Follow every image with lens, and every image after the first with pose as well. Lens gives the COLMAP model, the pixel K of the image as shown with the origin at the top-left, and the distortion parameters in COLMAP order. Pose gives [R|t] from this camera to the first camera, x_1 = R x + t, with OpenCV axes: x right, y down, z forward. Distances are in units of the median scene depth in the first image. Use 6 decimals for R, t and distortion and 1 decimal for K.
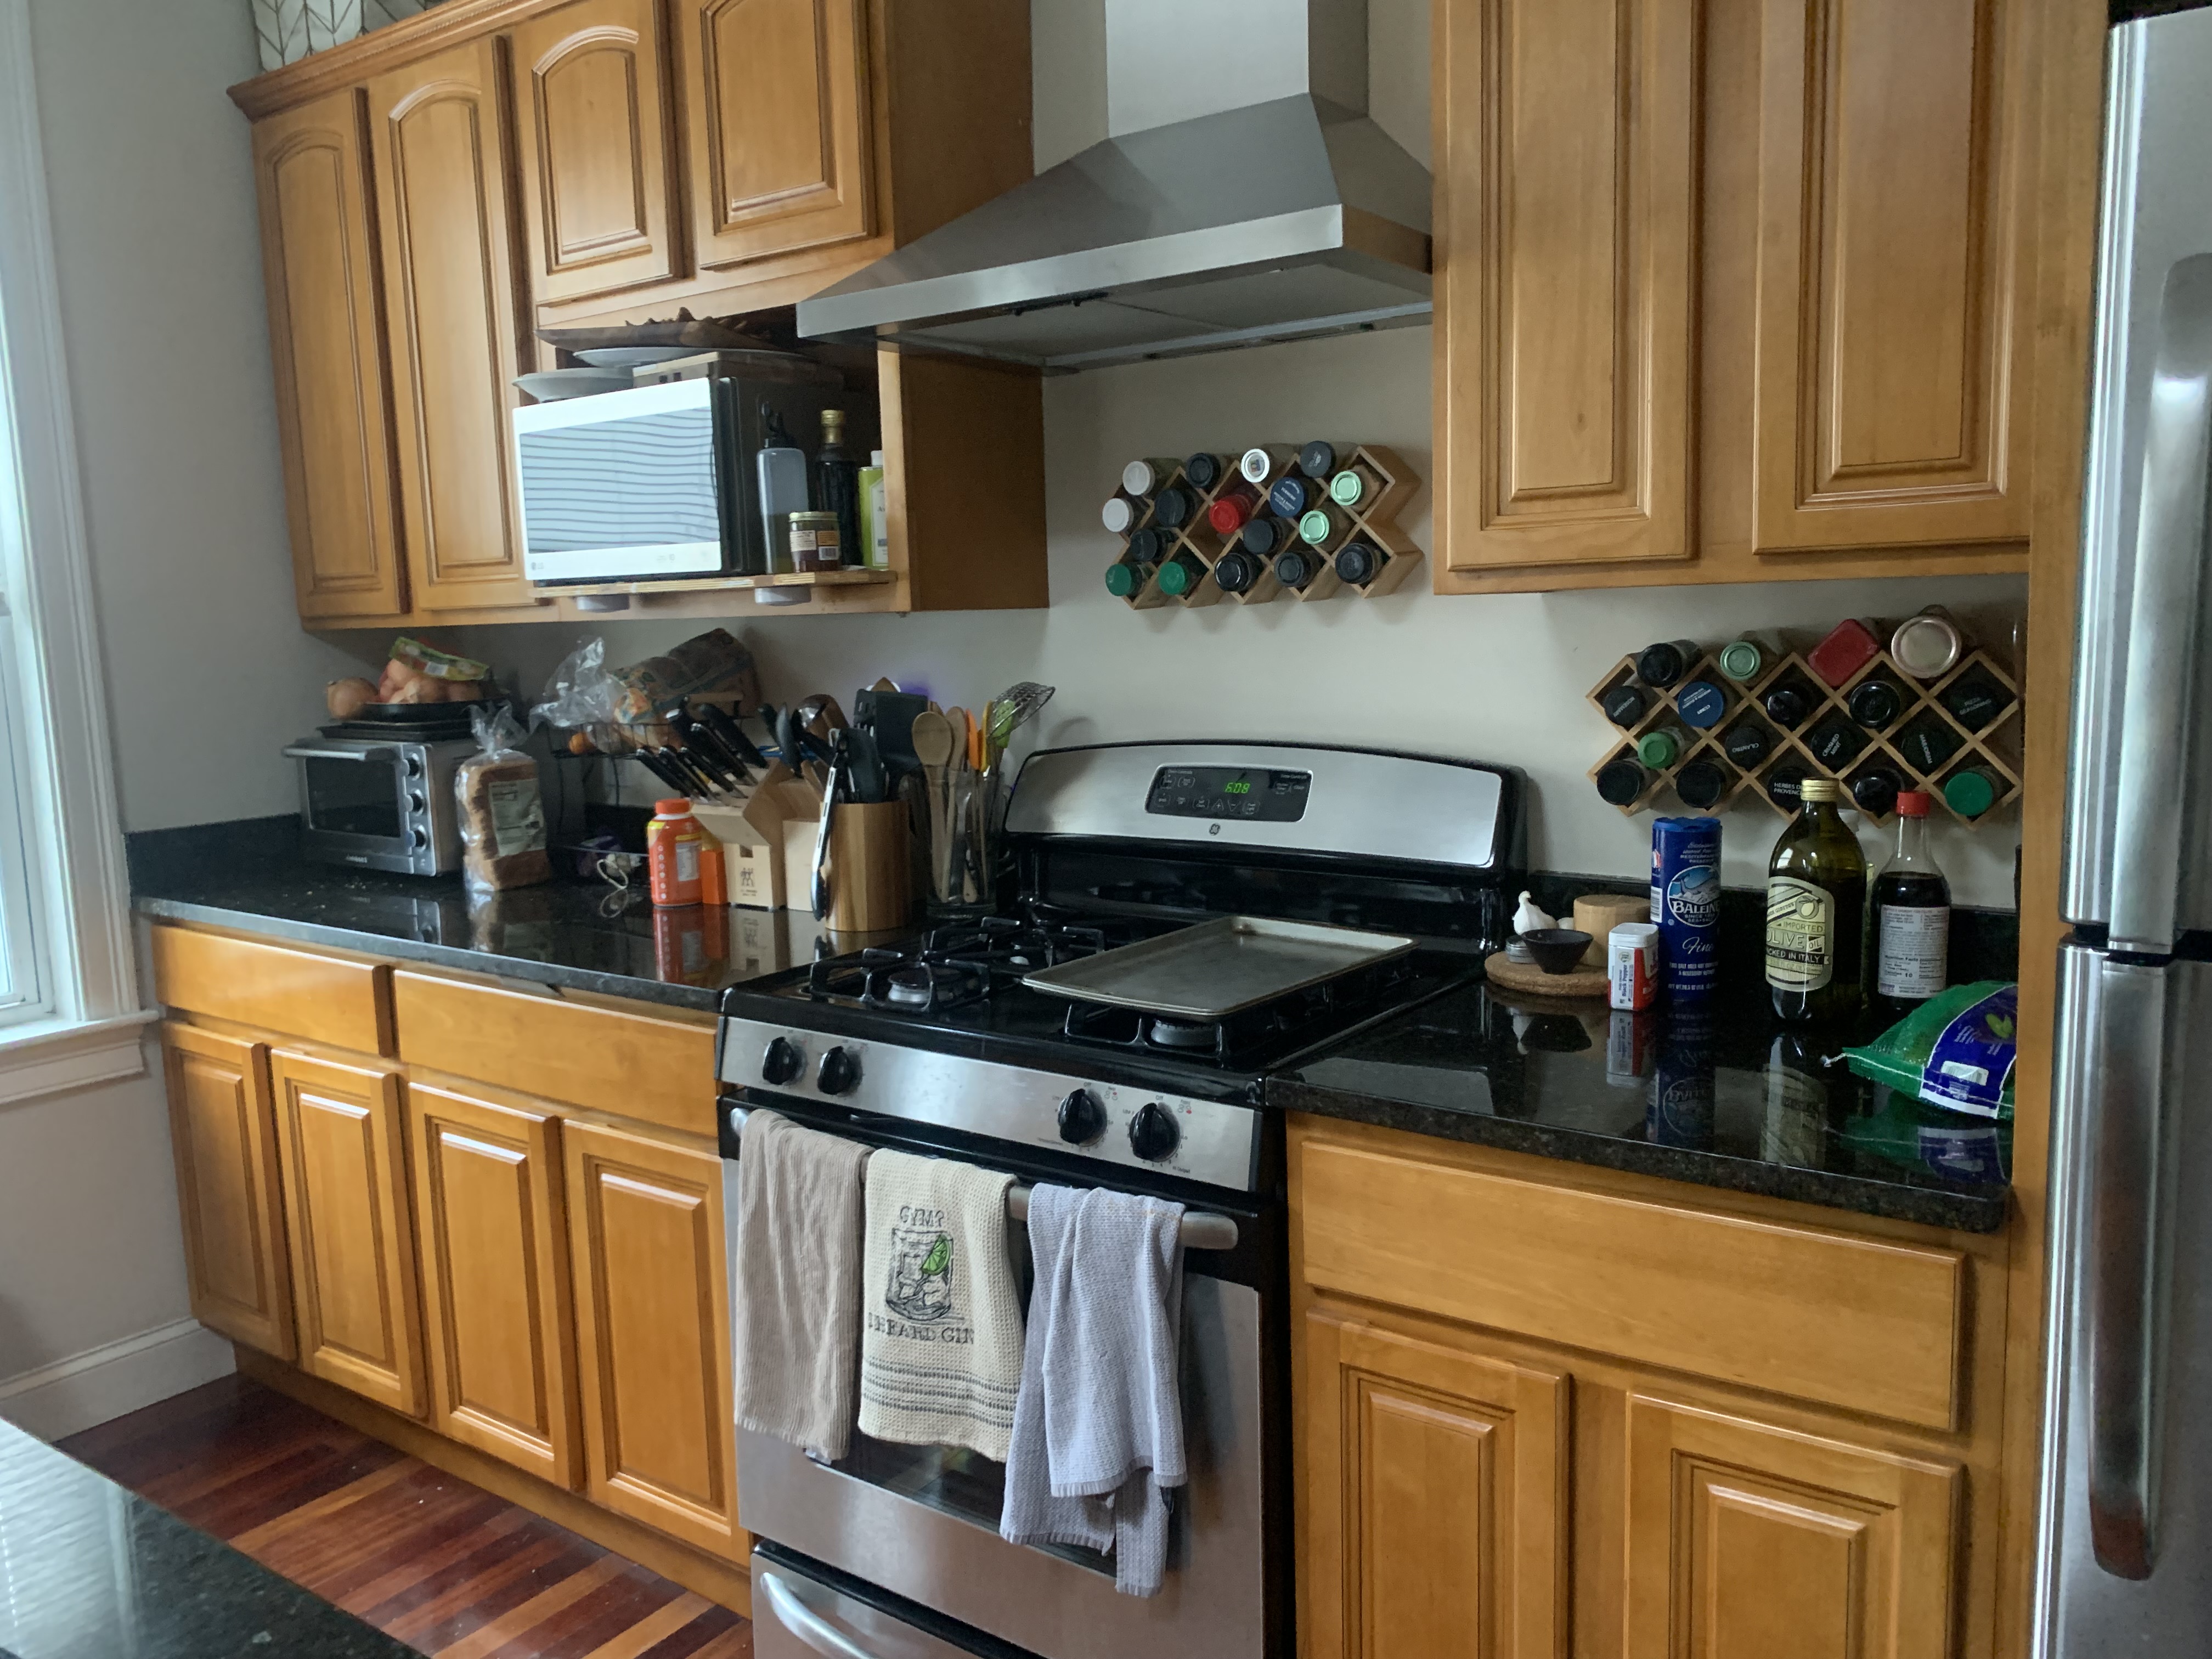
lens RADIAL K [[1692.5, 0, 1125.4], [0, 1692.5, 848.1], [0, 0, 1]] dist [0.034725, -0.043668]
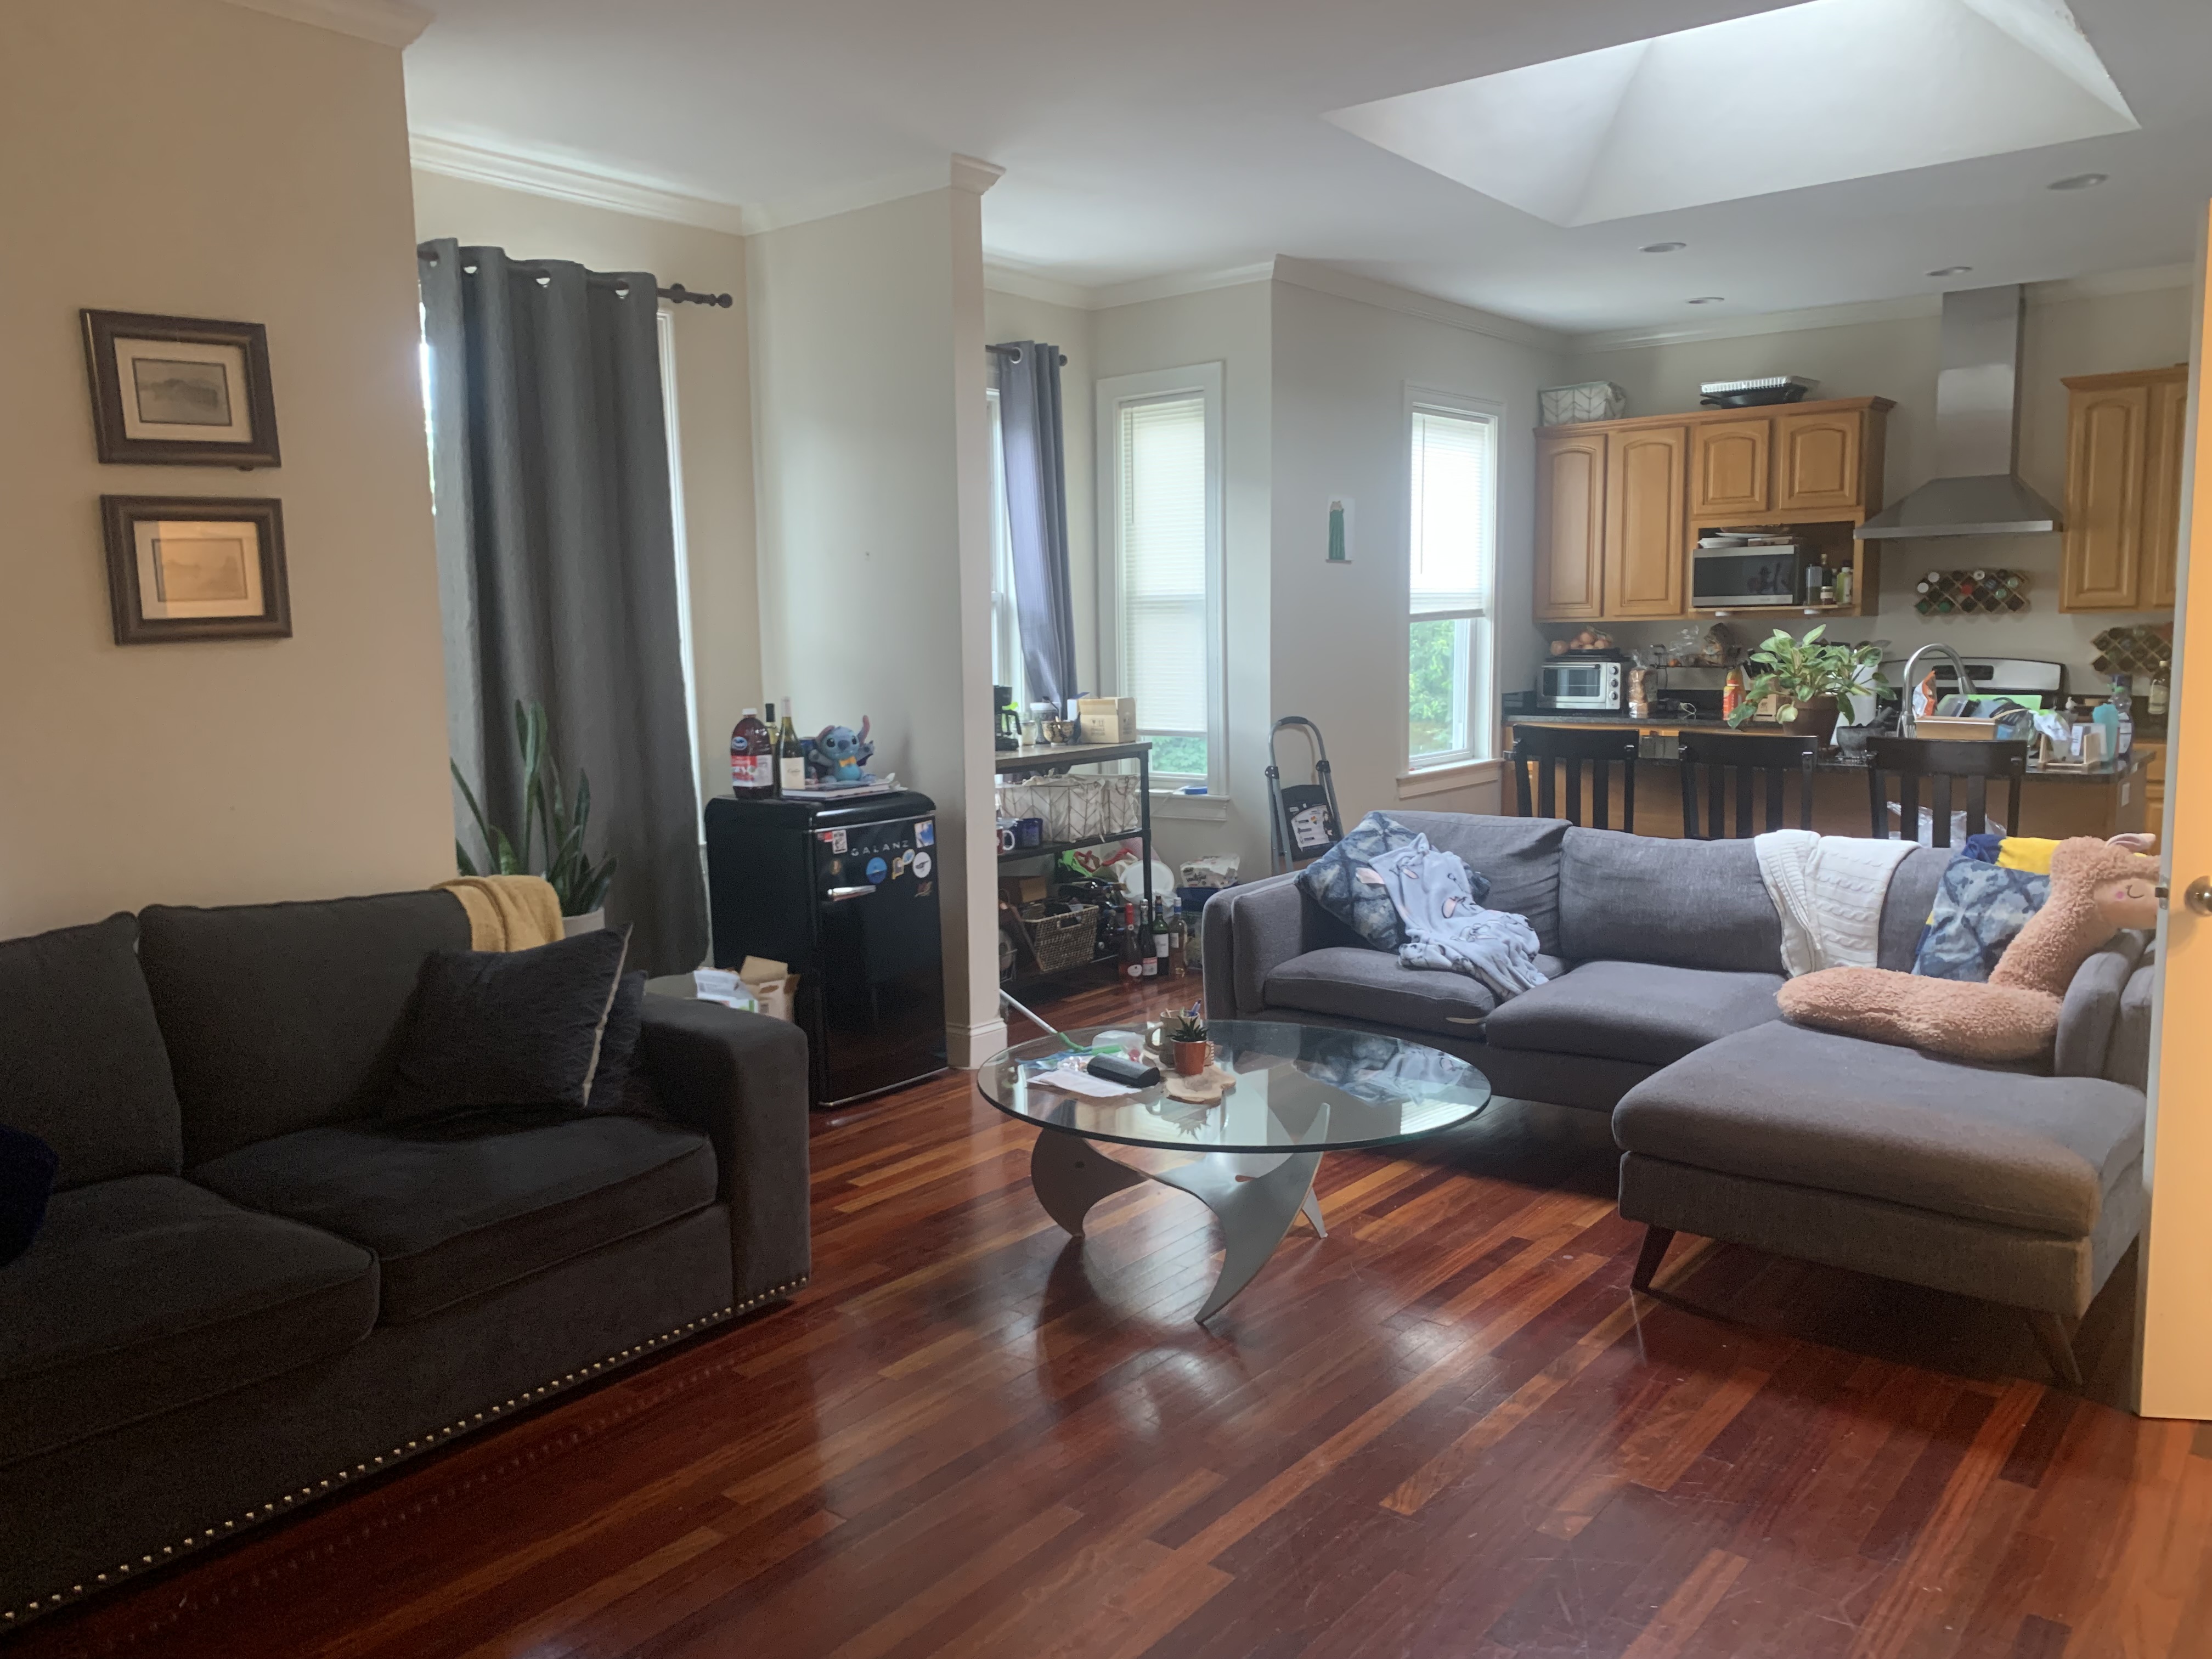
lens RADIAL K [[1692.5, 0, 1086.8], [0, 1692.5, 821.3], [0, 0, 1]] dist [0.034725, -0.043668]
pose [[0.998453, 0.017414, -0.052800, -1.446977], [-0.018512, 0.999621, -0.020383, 0.352589], [0.052425, 0.021329, 0.998397, -2.372657]]
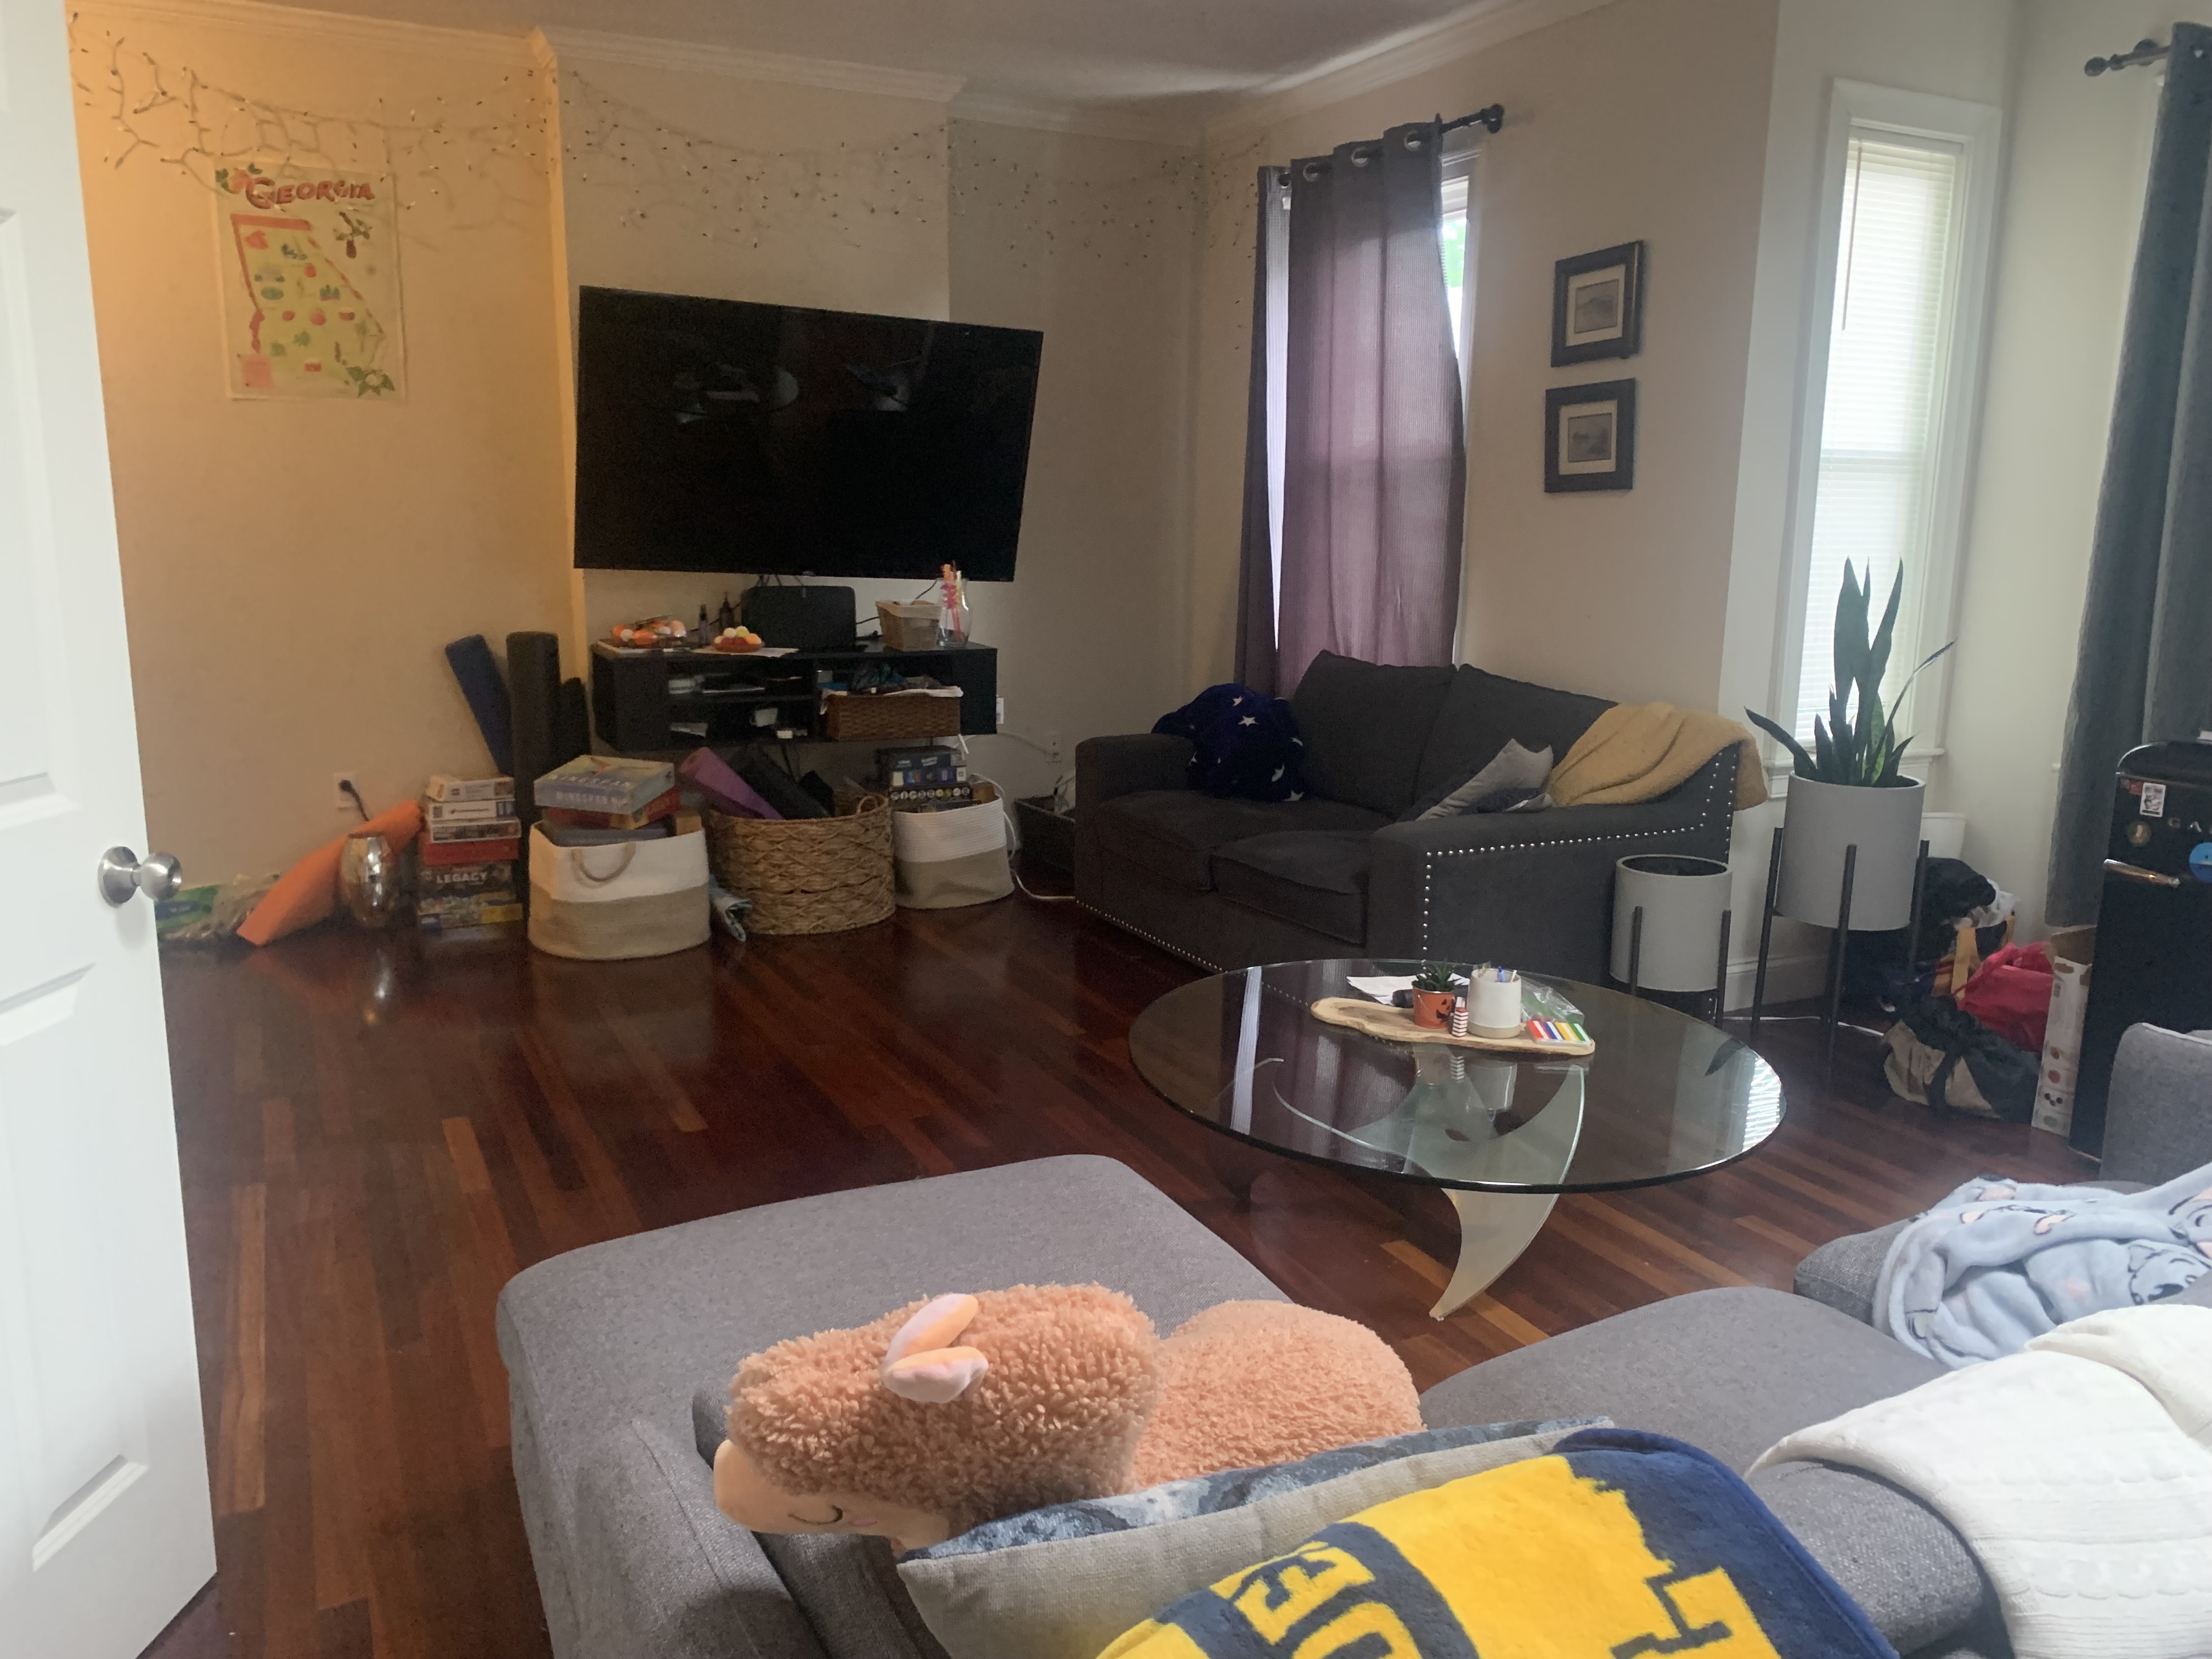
lens RADIAL K [[1692.5, 0, 1103.6], [0, 1692.5, 829.6], [0, 0, 1]] dist [0.034725, -0.043668]
pose [[-0.470197, 0.200678, -0.859443, 0.685452], [-0.114504, 0.951704, 0.284865, -0.154758], [0.875102, 0.232353, -0.424510, 0.823649]]
